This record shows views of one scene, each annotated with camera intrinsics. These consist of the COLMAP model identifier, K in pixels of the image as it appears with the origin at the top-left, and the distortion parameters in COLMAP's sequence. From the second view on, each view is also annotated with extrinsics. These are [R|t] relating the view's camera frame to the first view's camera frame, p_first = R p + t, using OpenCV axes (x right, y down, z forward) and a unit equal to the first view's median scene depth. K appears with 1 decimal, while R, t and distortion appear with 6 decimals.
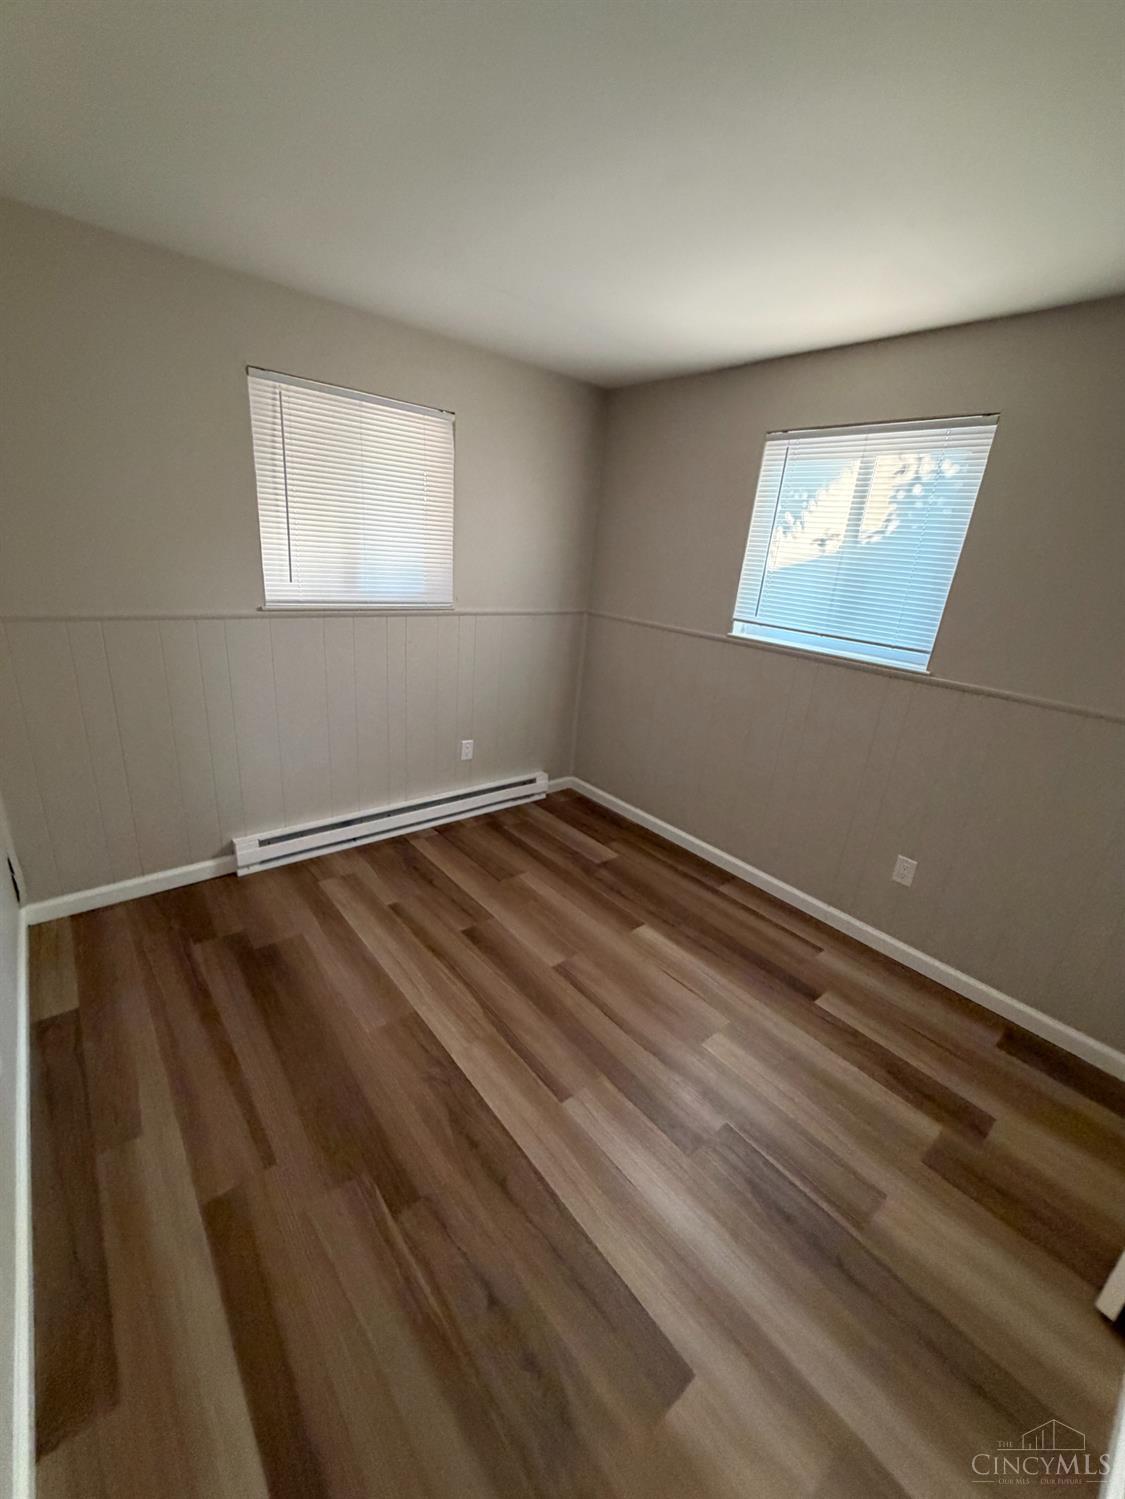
lens RADIAL K [[591.0, 0, 566.8], [0, 591.0, 749.8], [0, 0, 1]] dist [0.000163, -0.000078]
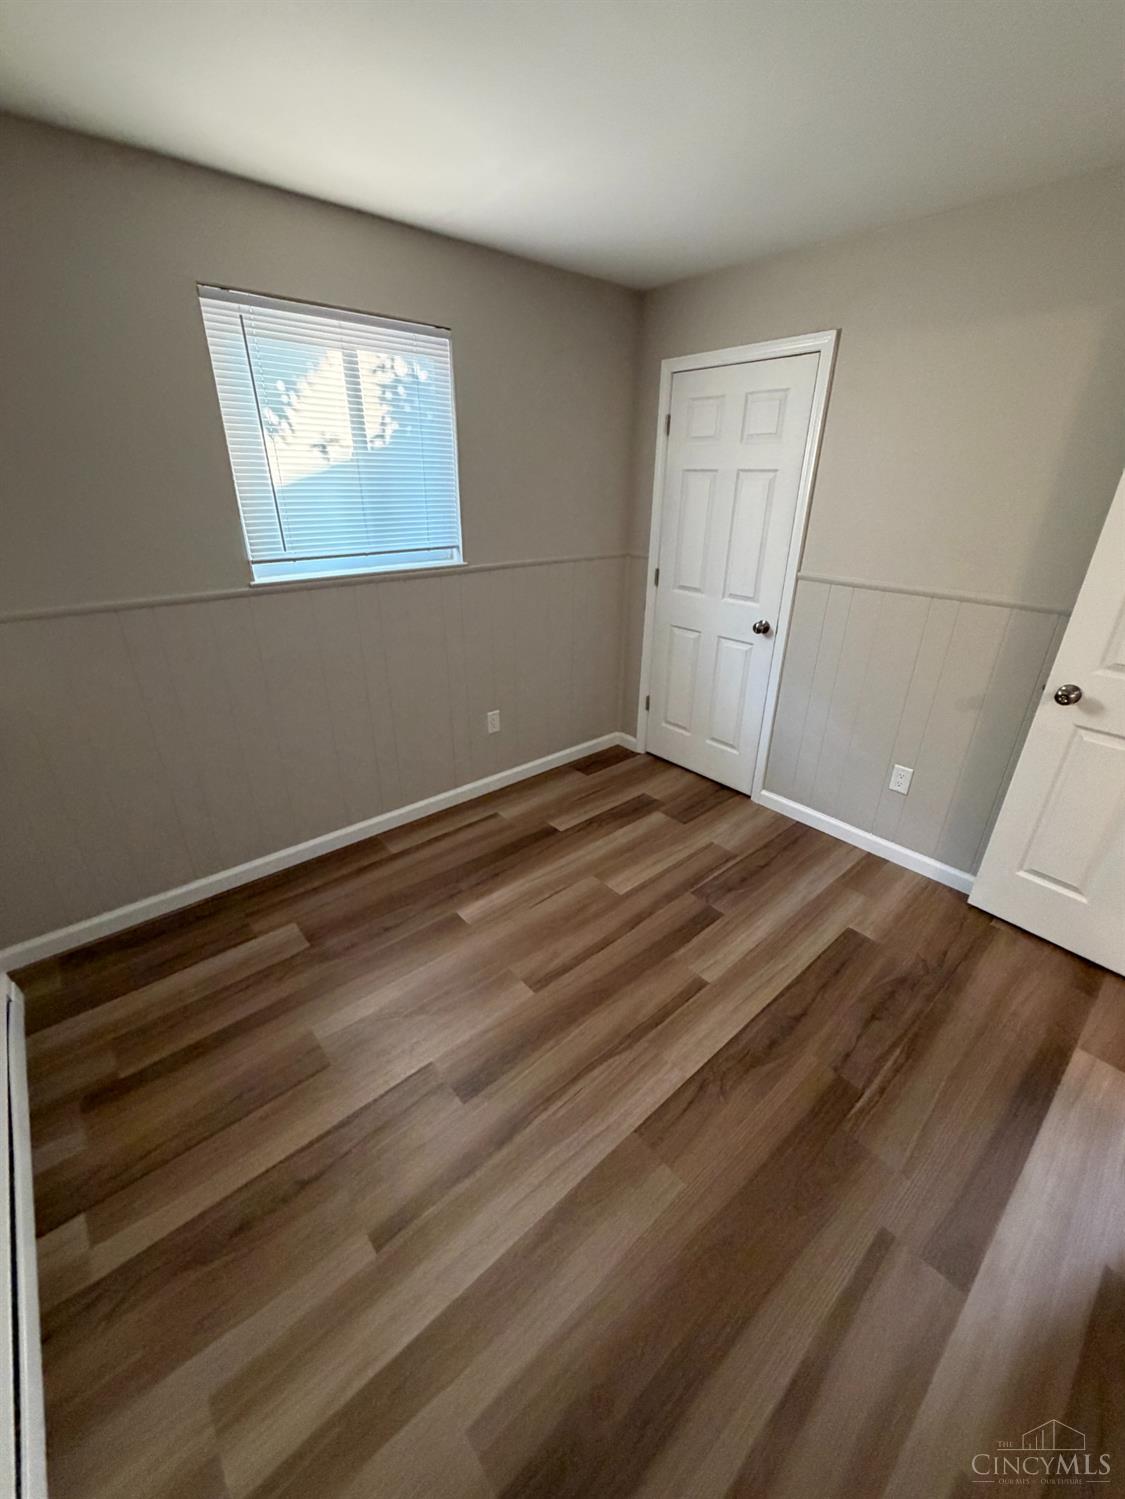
lens RADIAL K [[591.0, 0, 561.0], [0, 591.0, 749.1], [0, 0, 1]] dist [0.000163, -0.000078]
pose [[-0.001307, -0.493256, 0.869883, -0.595918], [0.318807, 0.824287, 0.467881, -0.313236], [-0.947819, 0.277937, 0.156176, 0.729499]]
